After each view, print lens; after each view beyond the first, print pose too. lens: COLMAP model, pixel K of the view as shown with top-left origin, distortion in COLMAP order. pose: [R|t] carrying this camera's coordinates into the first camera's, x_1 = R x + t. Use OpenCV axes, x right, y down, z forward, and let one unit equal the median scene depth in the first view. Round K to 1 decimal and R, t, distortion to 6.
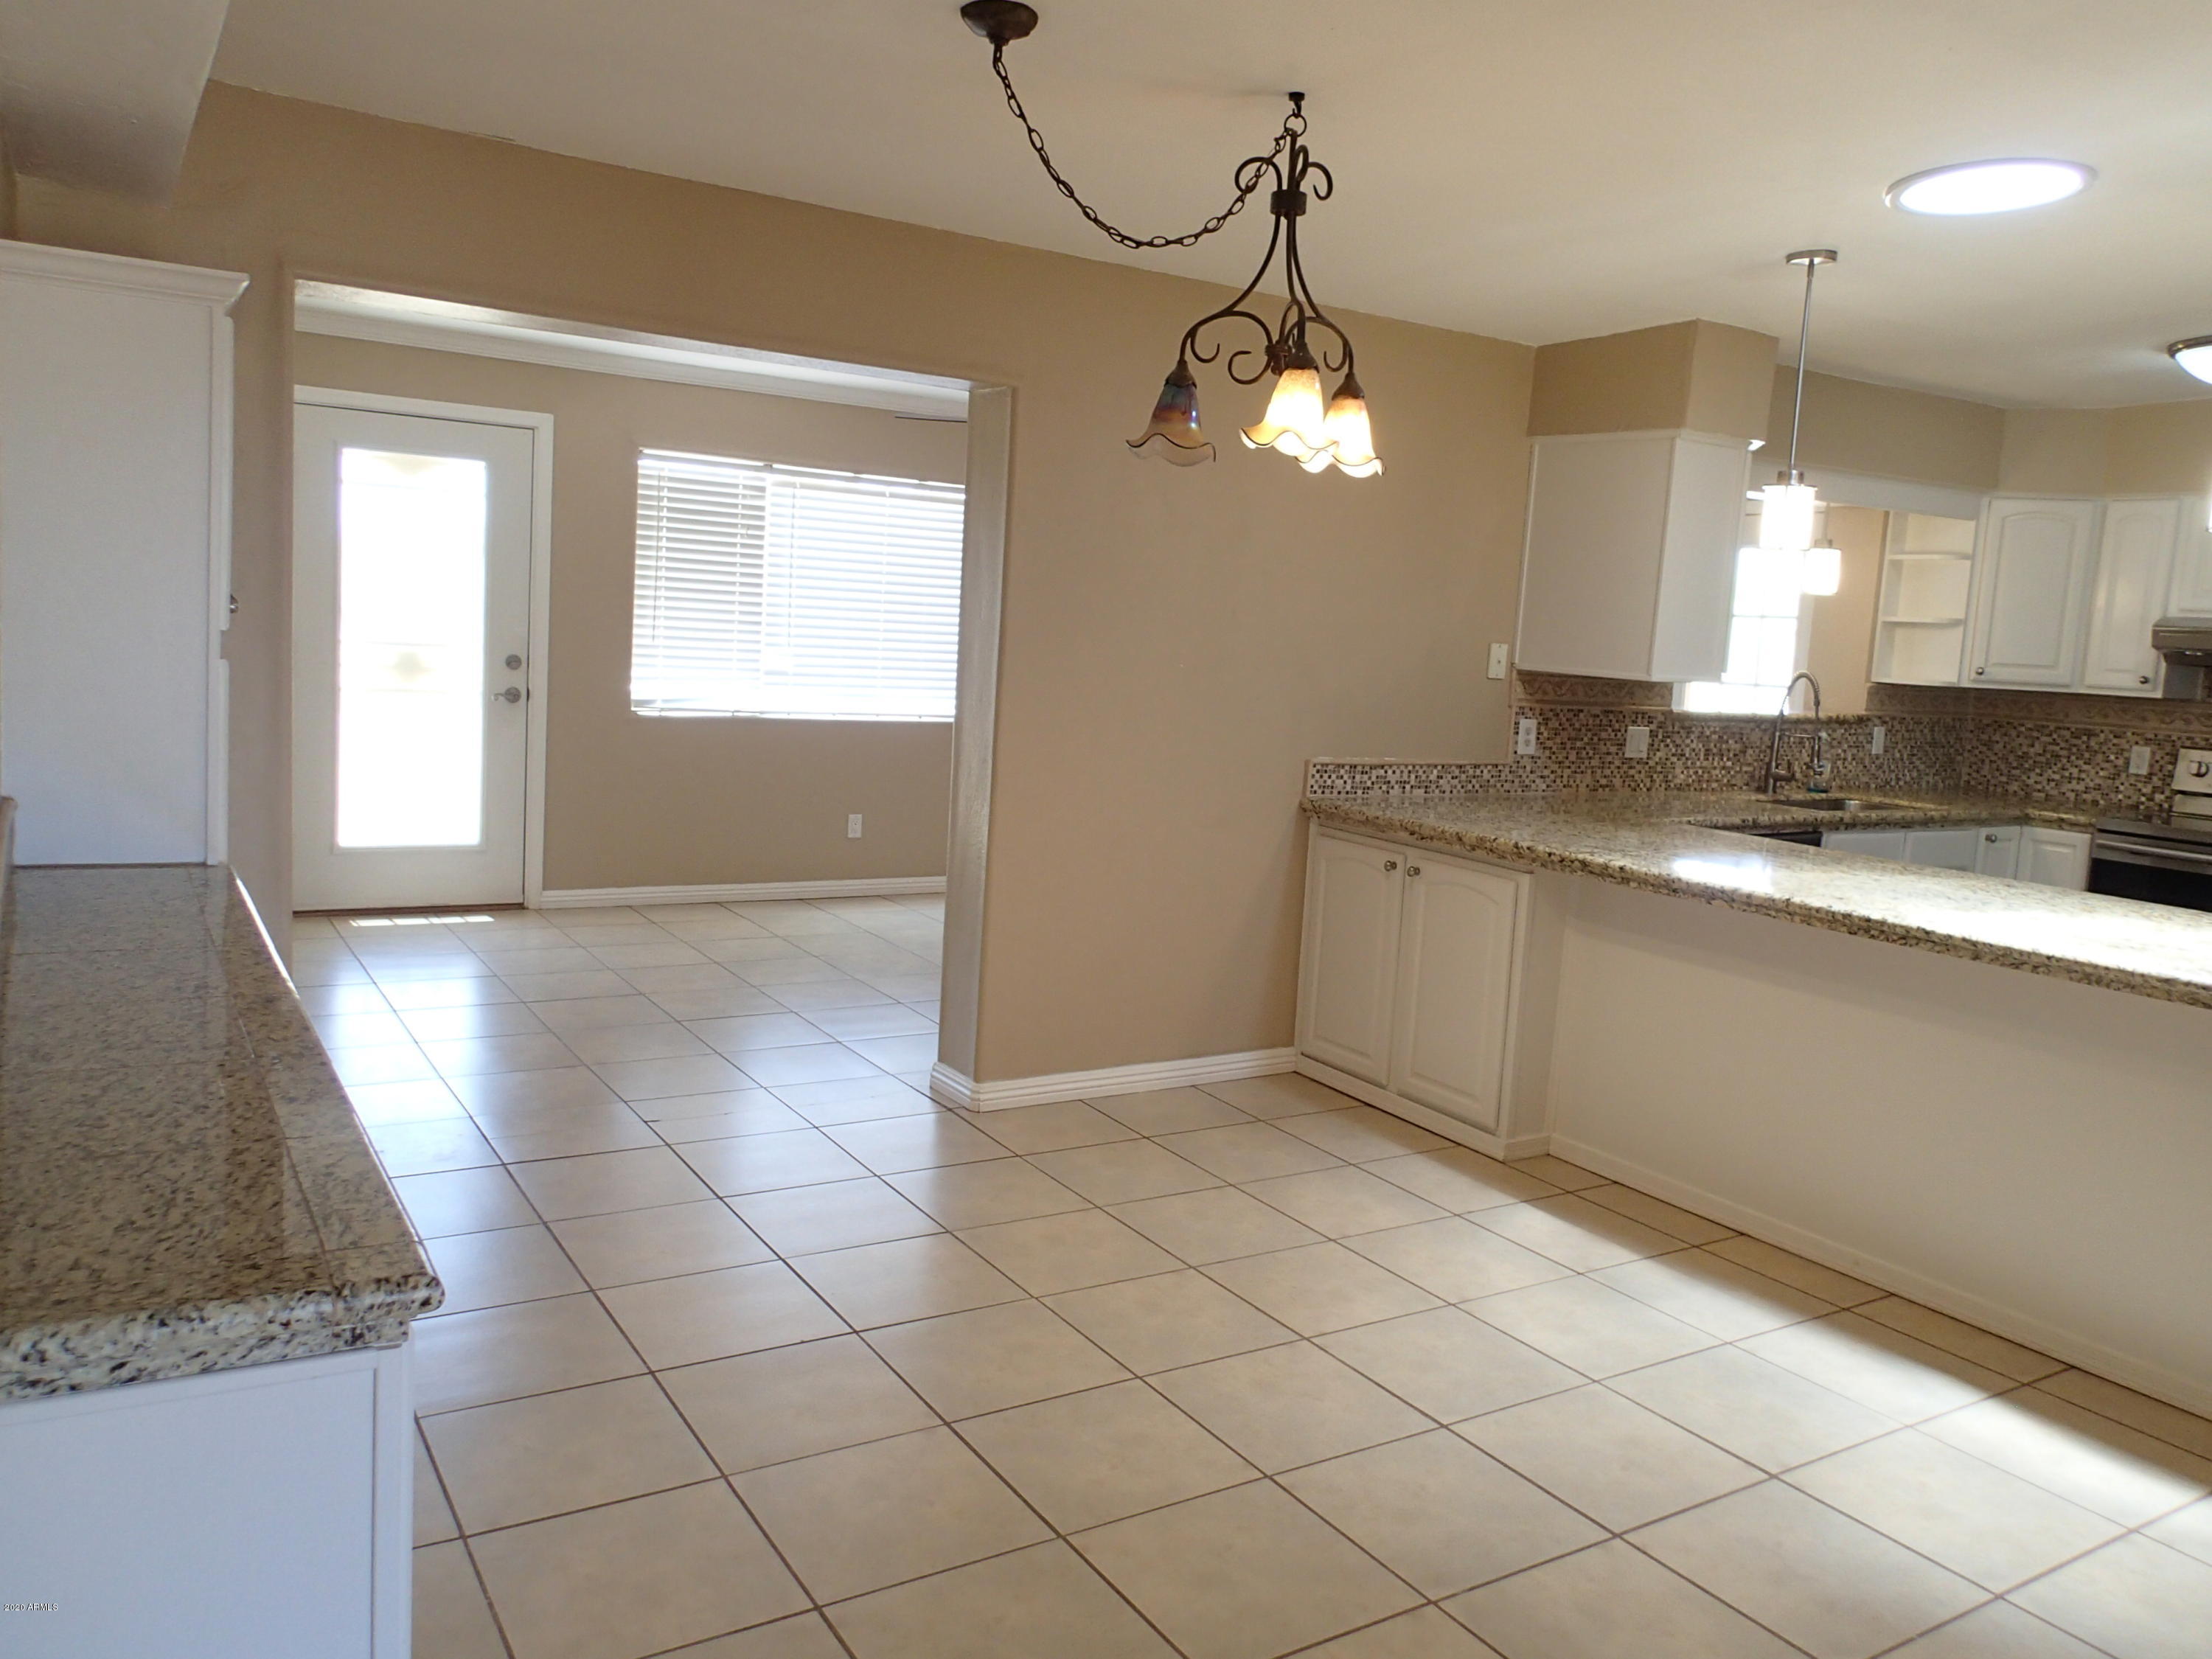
lens RADIAL K [[1671.4, 0, 1122.4], [0, 1671.4, 817.9], [0, 0, 1]] dist [0.009456, -0.003649]
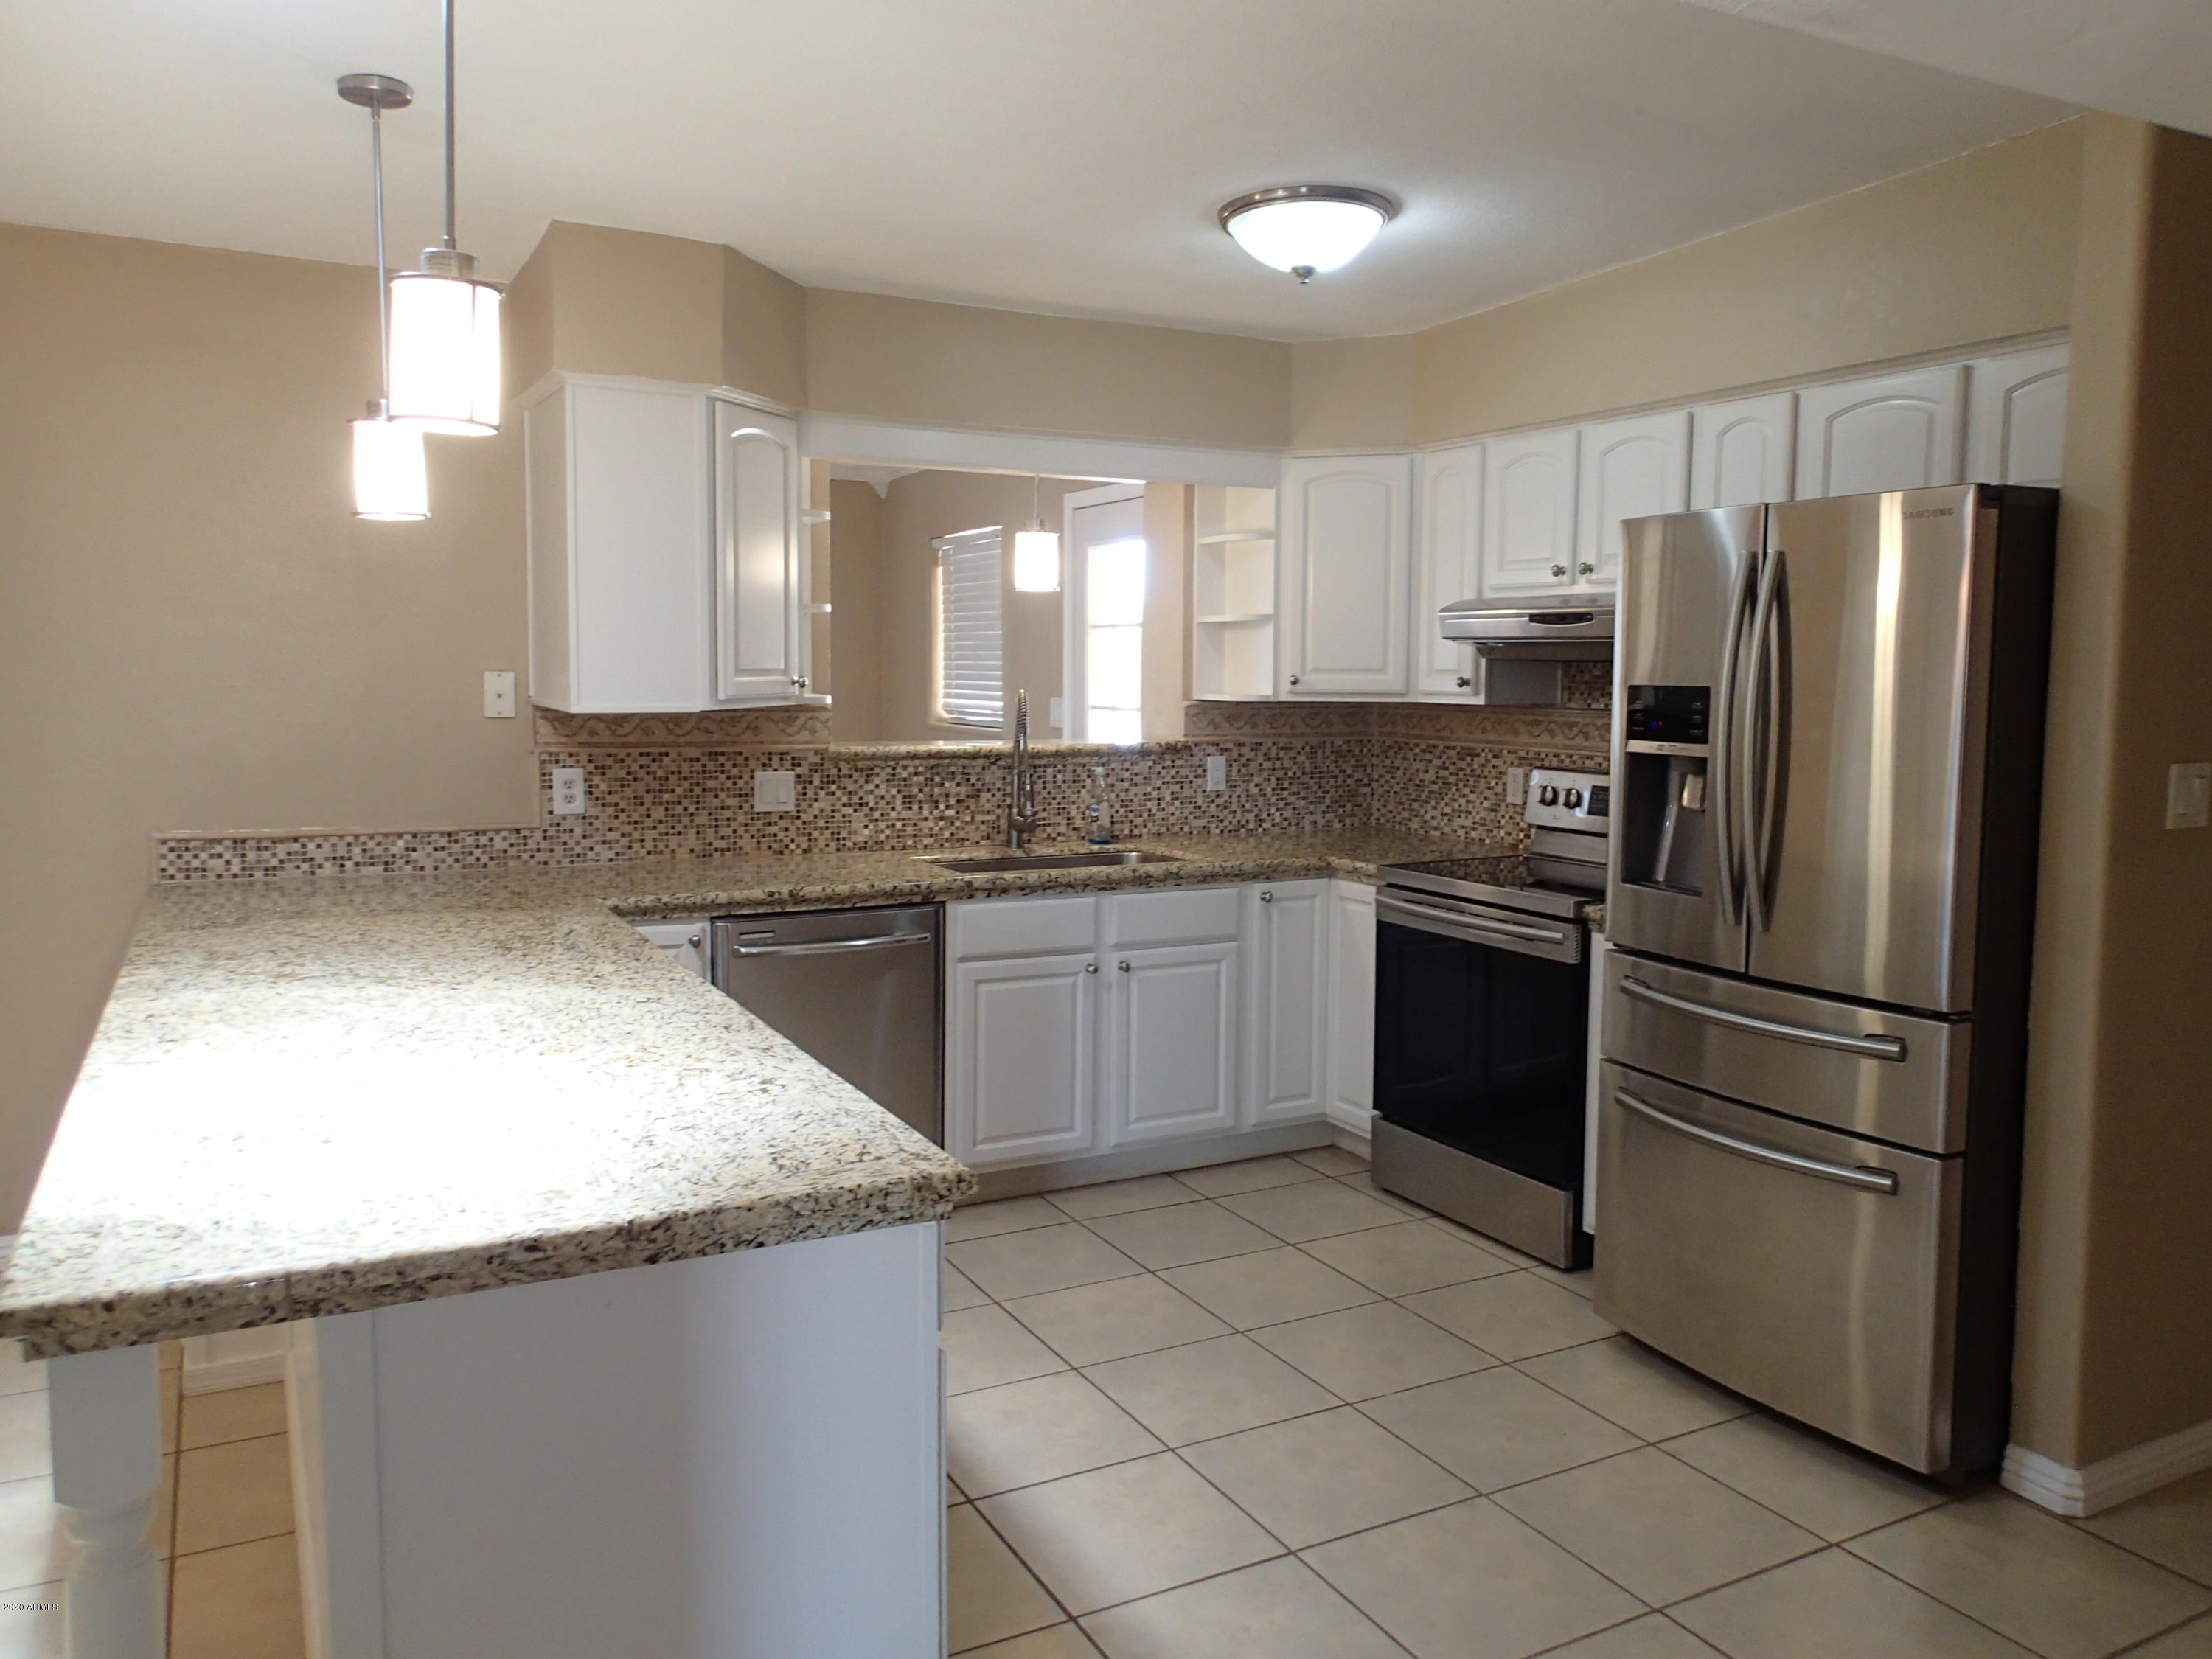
lens RADIAL K [[1671.4, 0, 1122.4], [0, 1671.4, 817.9], [0, 0, 1]] dist [0.009456, -0.003649]
pose [[0.996374, -0.039676, -0.075258, 0.492919], [0.037372, 0.998796, -0.031783, -0.001952], [0.076428, 0.028855, 0.996657, 0.224600]]
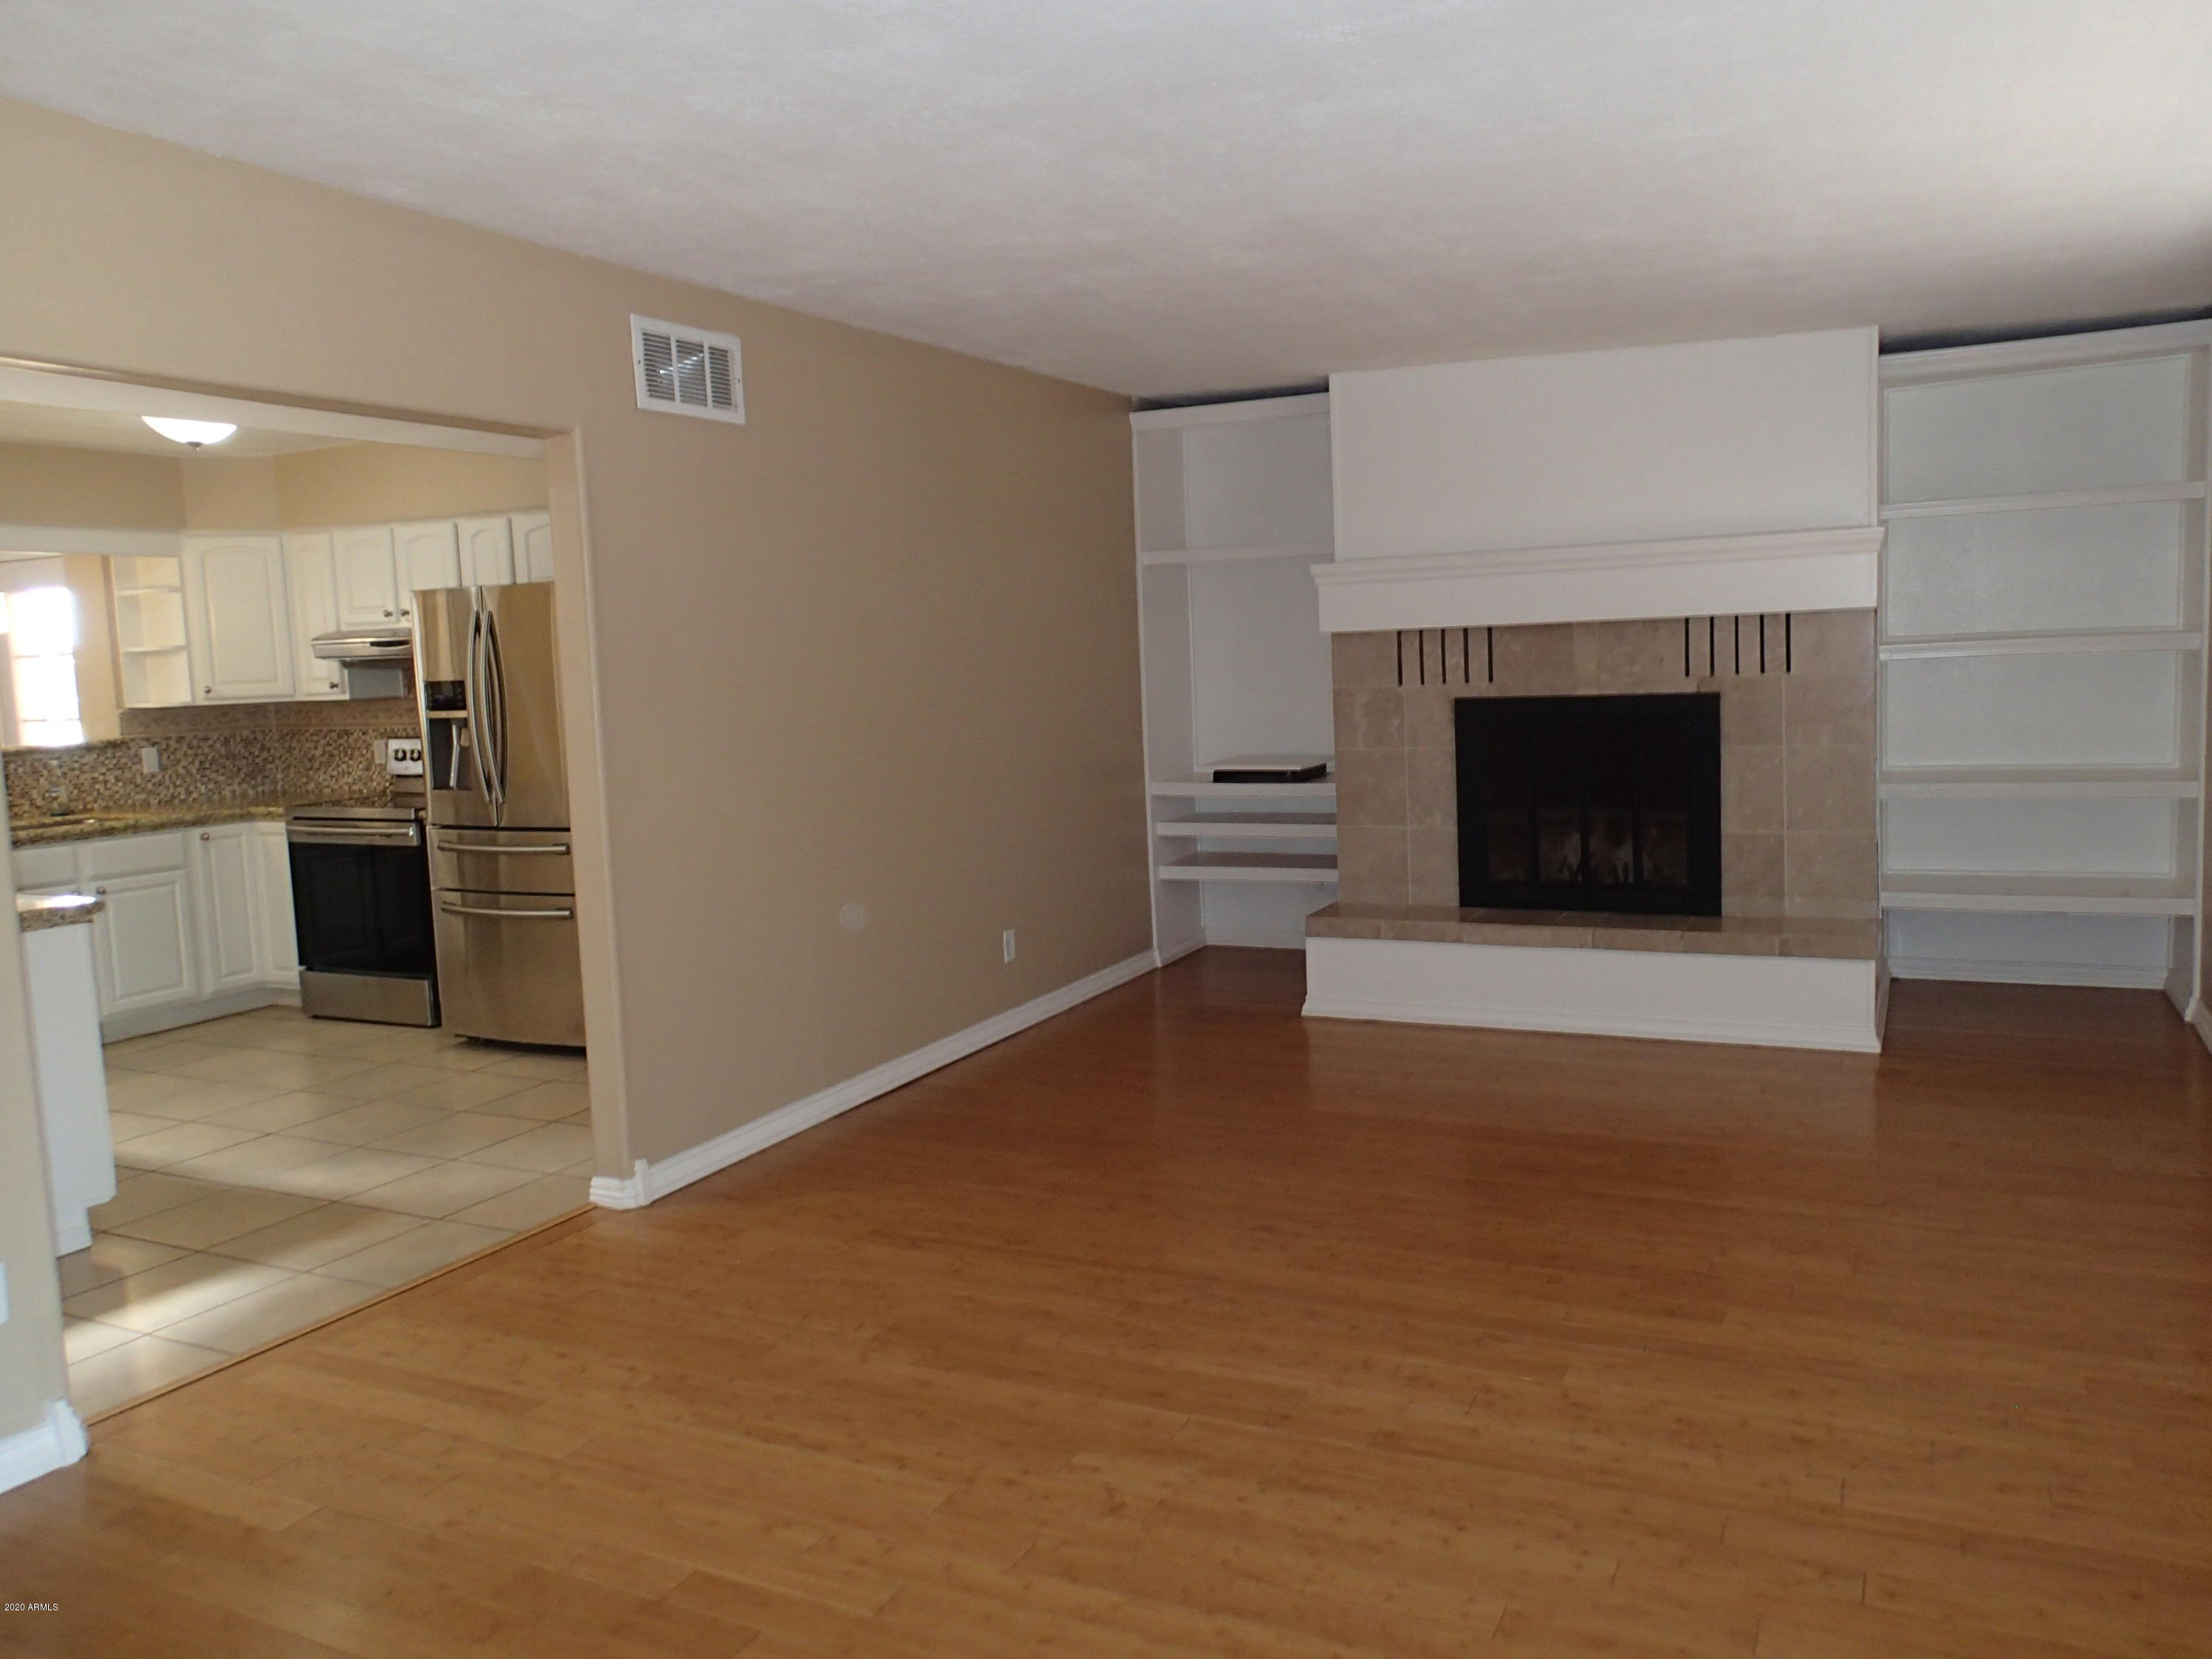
lens RADIAL K [[1671.4, 0, 1122.4], [0, 1671.4, 817.9], [0, 0, 1]] dist [0.009456, -0.003649]
pose [[0.849682, -0.136695, 0.509268, 0.453523], [0.143277, 0.989328, 0.026502, 0.055826], [-0.507456, 0.050448, 0.860200, -0.274681]]
